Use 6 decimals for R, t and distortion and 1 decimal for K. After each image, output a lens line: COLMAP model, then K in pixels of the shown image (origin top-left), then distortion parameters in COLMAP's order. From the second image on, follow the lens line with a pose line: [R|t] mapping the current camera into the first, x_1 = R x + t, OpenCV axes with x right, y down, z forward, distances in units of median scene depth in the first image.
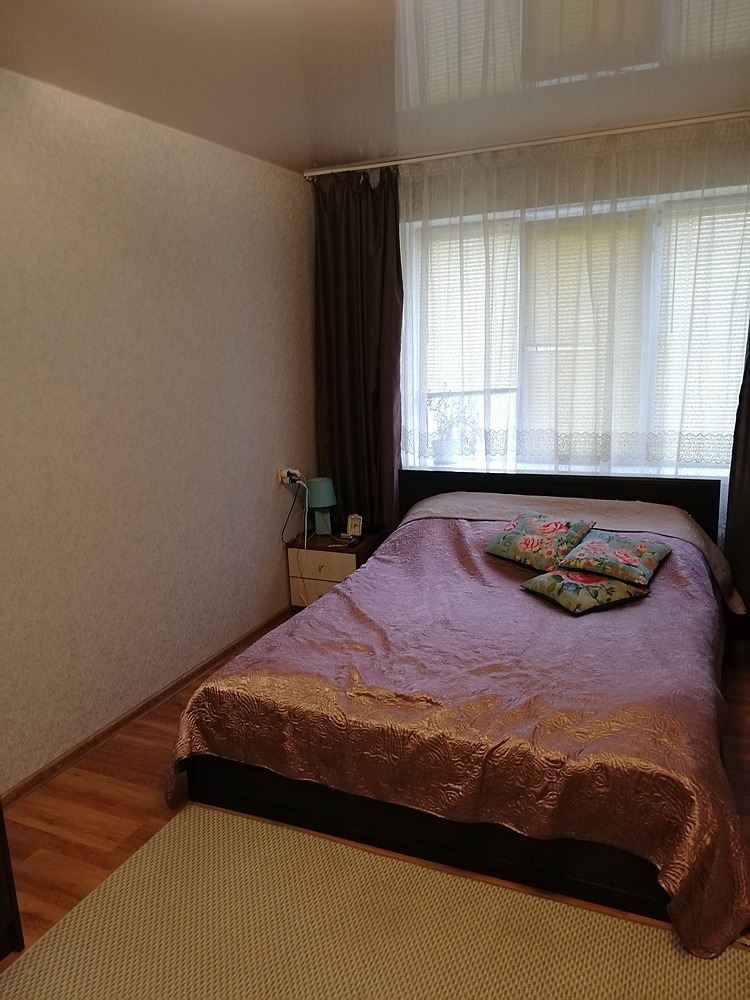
lens RADIAL K [[737.0, 0, 375.0], [0, 737.0, 500.0], [0, 0, 1]] dist [0.090849, -0.132256]
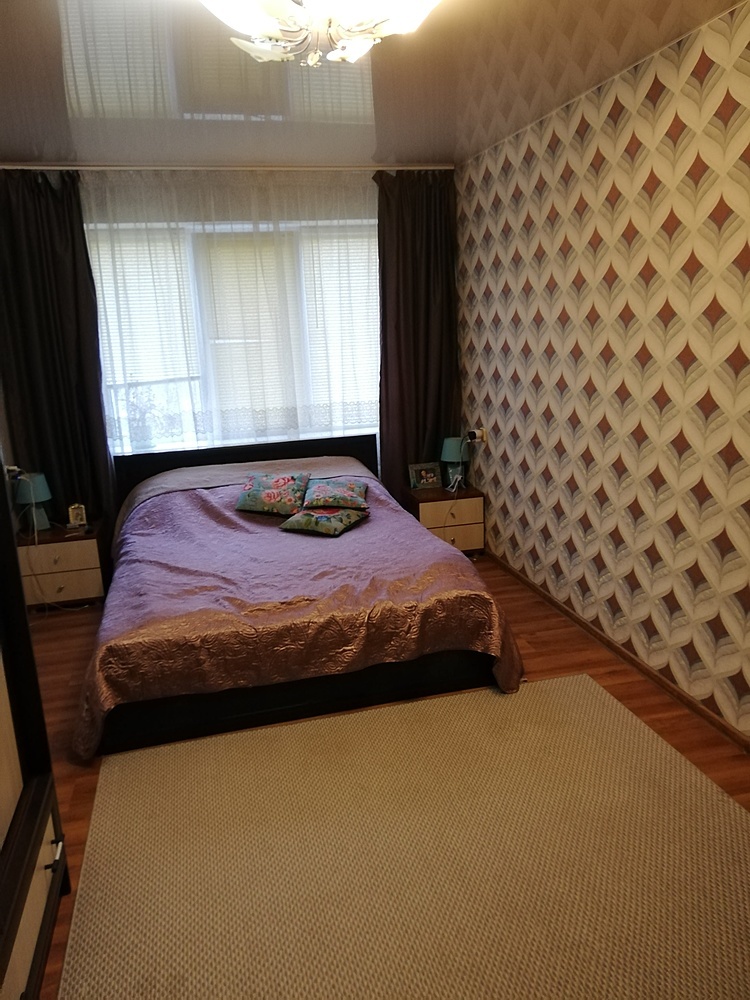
lens RADIAL K [[737.0, 0, 375.0], [0, 737.0, 500.0], [0, 0, 1]] dist [0.090849, -0.132256]
pose [[0.788678, -0.146089, 0.597198, -0.417780], [0.147863, 0.987919, 0.046397, 0.035580], [-0.596761, 0.051711, 0.800751, -0.099137]]
